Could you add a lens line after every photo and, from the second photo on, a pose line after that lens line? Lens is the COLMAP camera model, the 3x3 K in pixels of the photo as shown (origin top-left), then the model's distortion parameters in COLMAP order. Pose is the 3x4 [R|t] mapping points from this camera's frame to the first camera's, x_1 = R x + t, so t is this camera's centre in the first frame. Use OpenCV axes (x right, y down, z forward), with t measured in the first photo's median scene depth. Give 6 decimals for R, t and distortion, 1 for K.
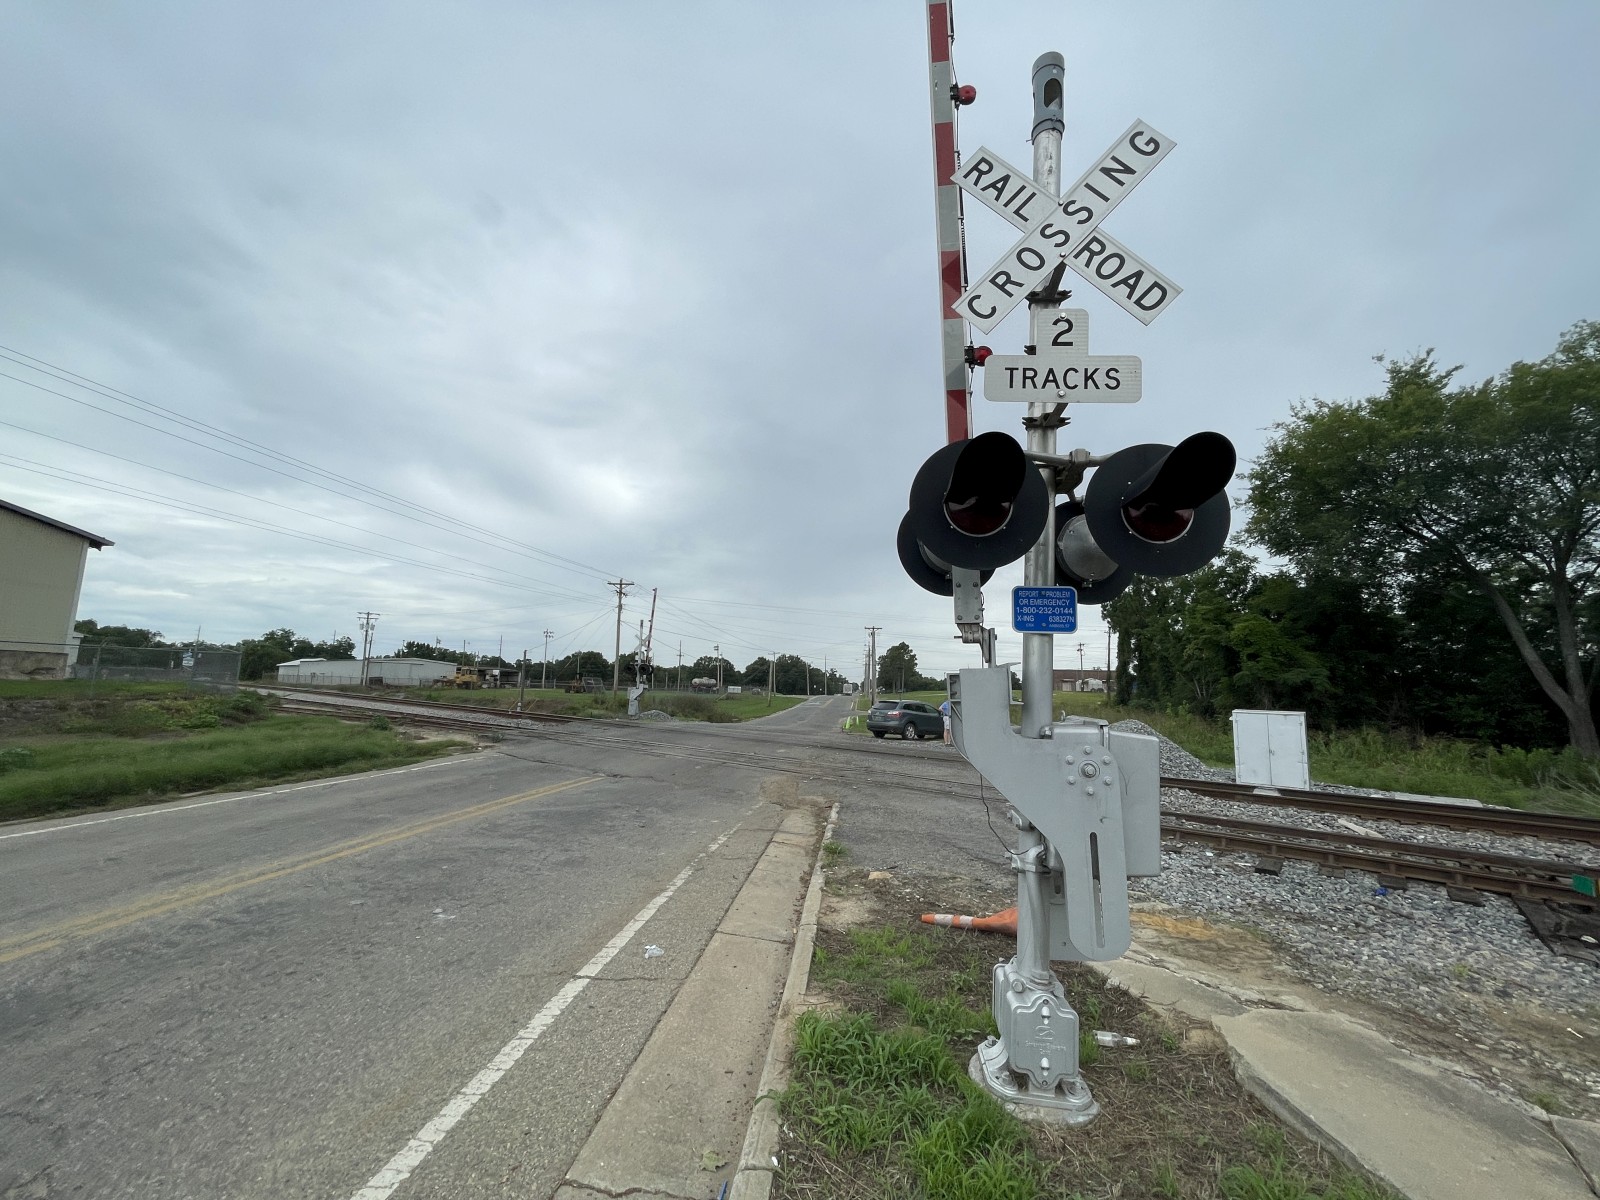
lens RADIAL K [[651.6, 0, 800.0], [0, 651.6, 600.0], [0, 0, 1]] dist [0.001076, -0.000611]
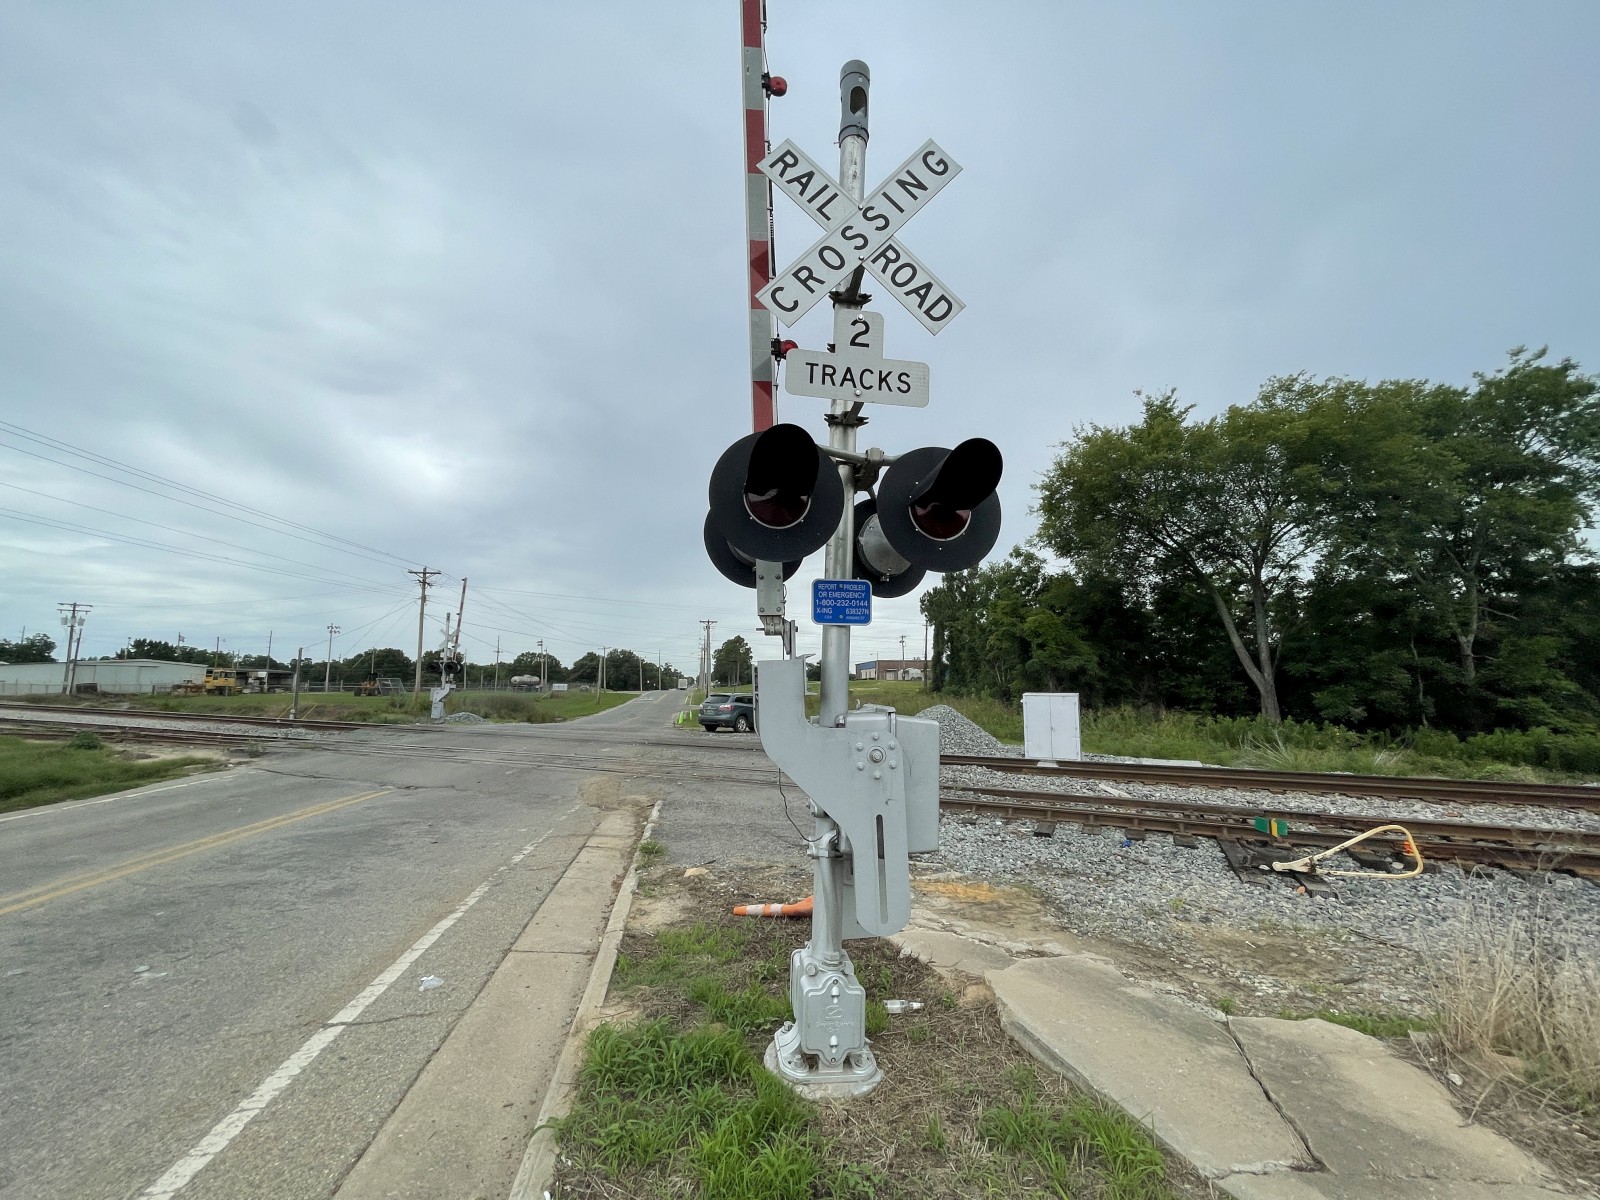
lens RADIAL K [[652.9, 0, 802.0], [0, 652.9, 600.7], [0, 0, 1]] dist [0.001014, -0.000325]
pose [[0.968336, 0.006032, 0.249578, 0.037929], [-0.008790, 0.999912, 0.009941, 0.001963], [-0.249496, -0.011820, 0.968304, 0.011086]]
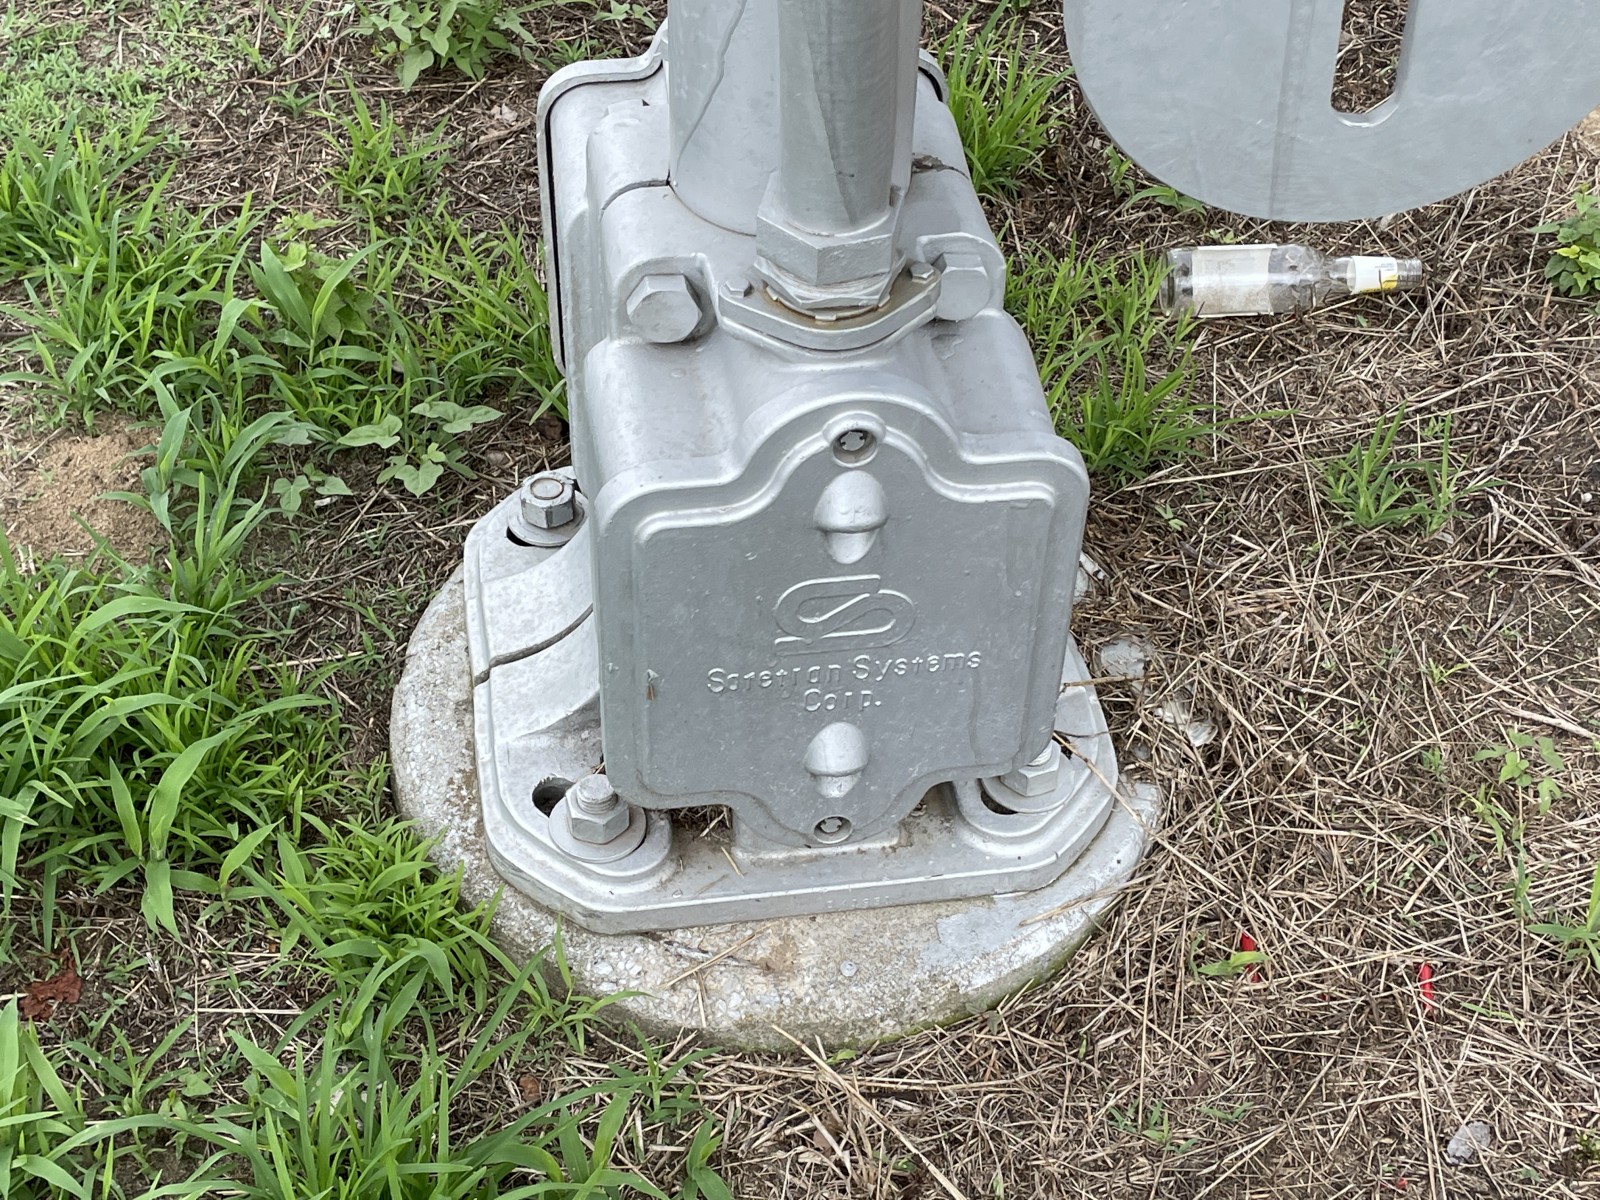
lens RADIAL K [[2381.1, 0, 800.0], [0, 2381.1, 600.0], [0, 0, 1]] dist [0.176499, 0.002557]
pose [[0.965282, -0.206750, 0.159639, 0.169637], [-0.002043, 0.605161, 0.796100, 0.155824], [-0.261201, -0.768788, 0.583729, 0.419250]]
